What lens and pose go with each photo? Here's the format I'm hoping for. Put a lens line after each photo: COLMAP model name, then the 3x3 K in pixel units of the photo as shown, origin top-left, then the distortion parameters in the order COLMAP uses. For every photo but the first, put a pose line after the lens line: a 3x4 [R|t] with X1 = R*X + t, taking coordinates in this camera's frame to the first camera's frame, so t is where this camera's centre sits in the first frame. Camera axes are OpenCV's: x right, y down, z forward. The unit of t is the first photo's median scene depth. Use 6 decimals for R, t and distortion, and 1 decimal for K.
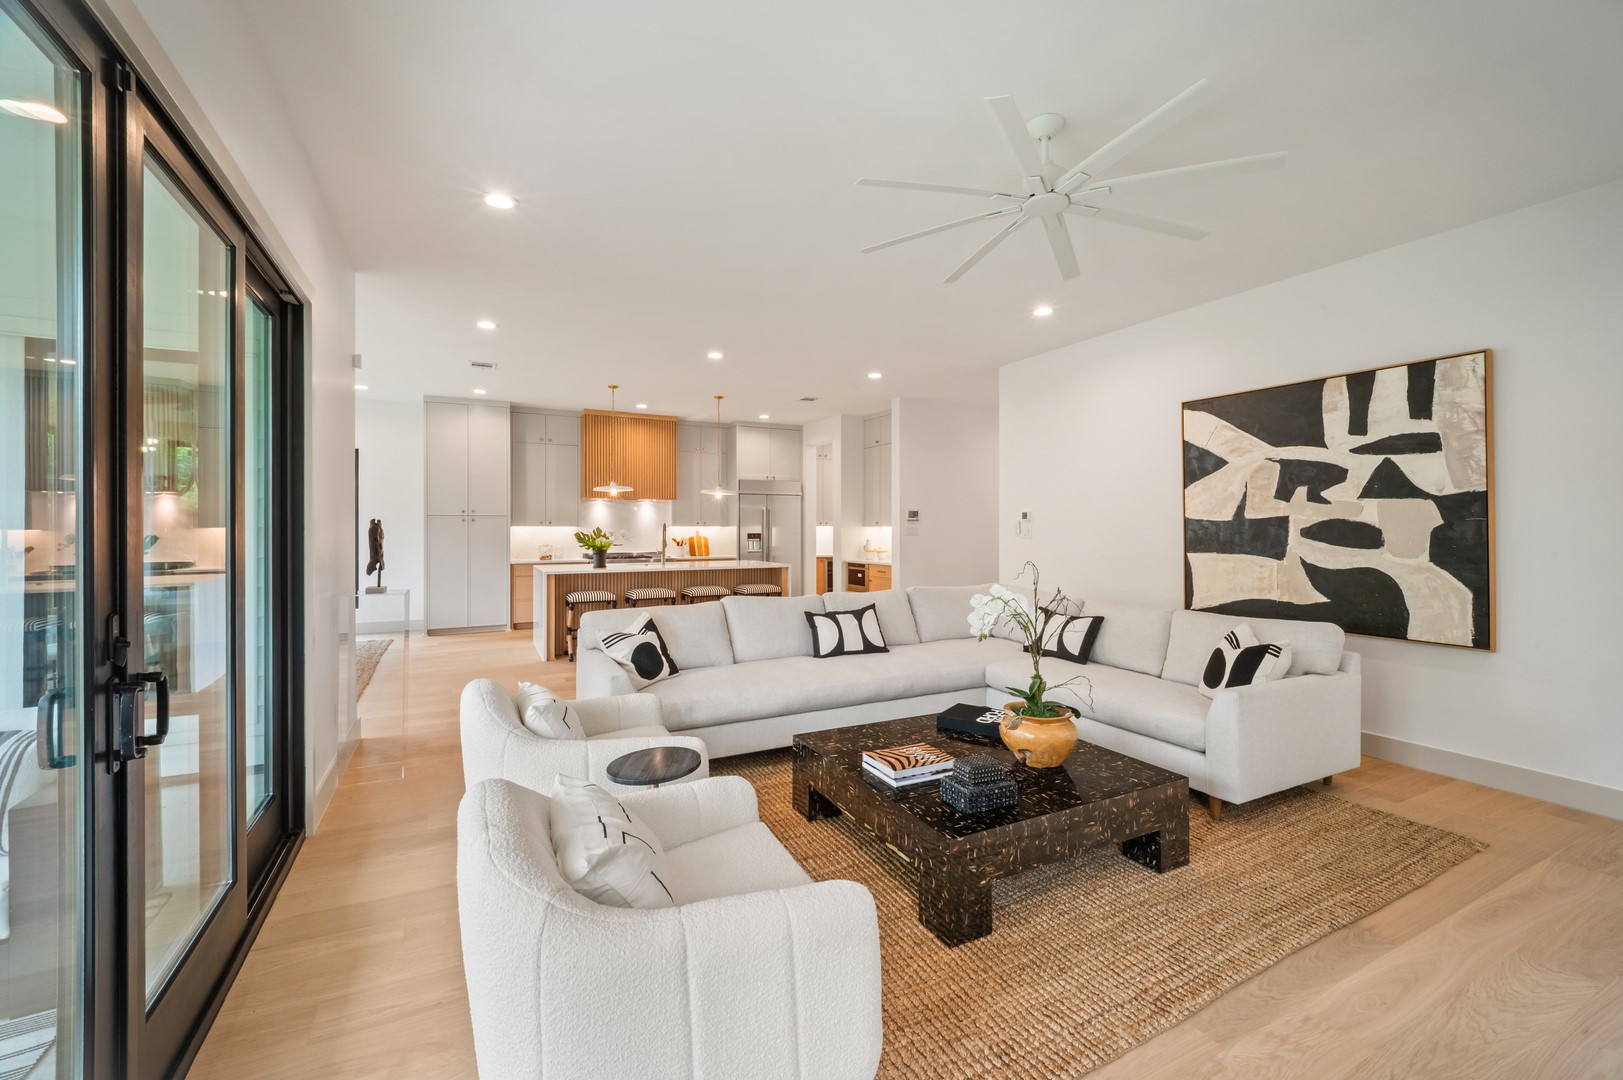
lens RADIAL K [[668.4, 0, 812.2], [0, 668.4, 531.9], [0, 0, 1]] dist [-0.000176, -0.000646]
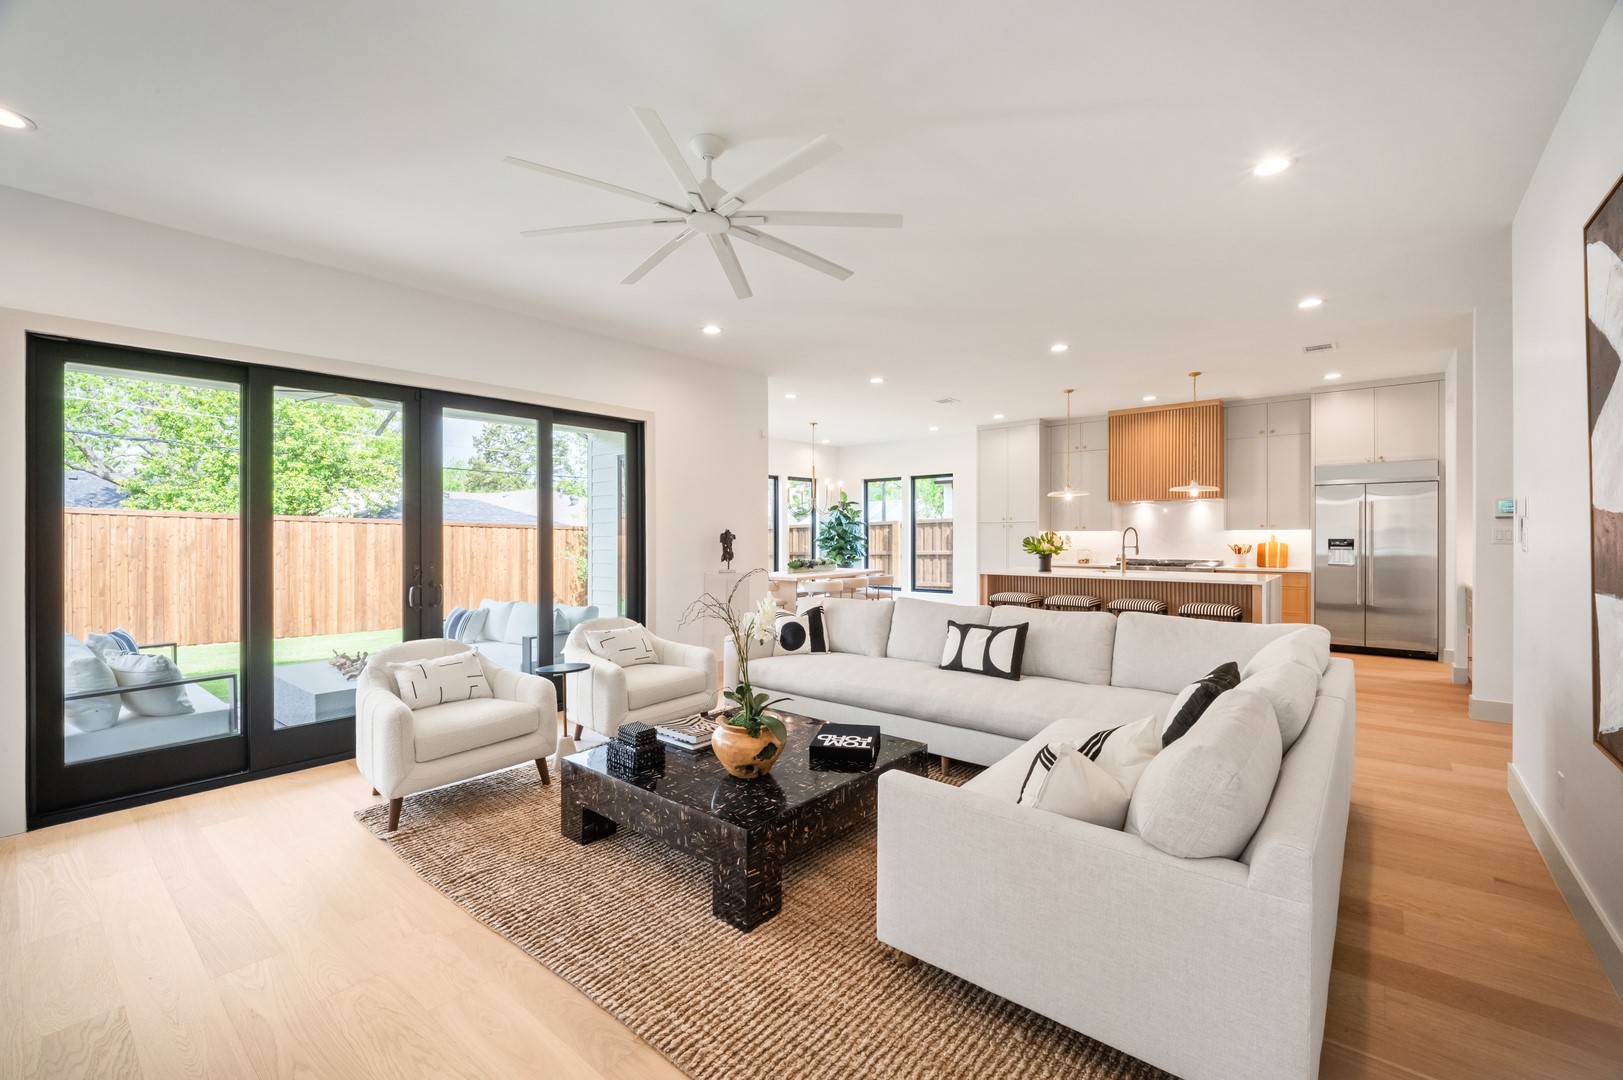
lens RADIAL K [[668.4, 0, 811.0], [0, 668.4, 536.4], [0, 0, 1]] dist [-0.000176, -0.000646]
pose [[0.378632, 0.002496, -0.925544, 0.402530], [-0.001698, 0.999997, 0.002002, -0.001472], [0.925546, 0.000813, 0.378635, 0.222672]]
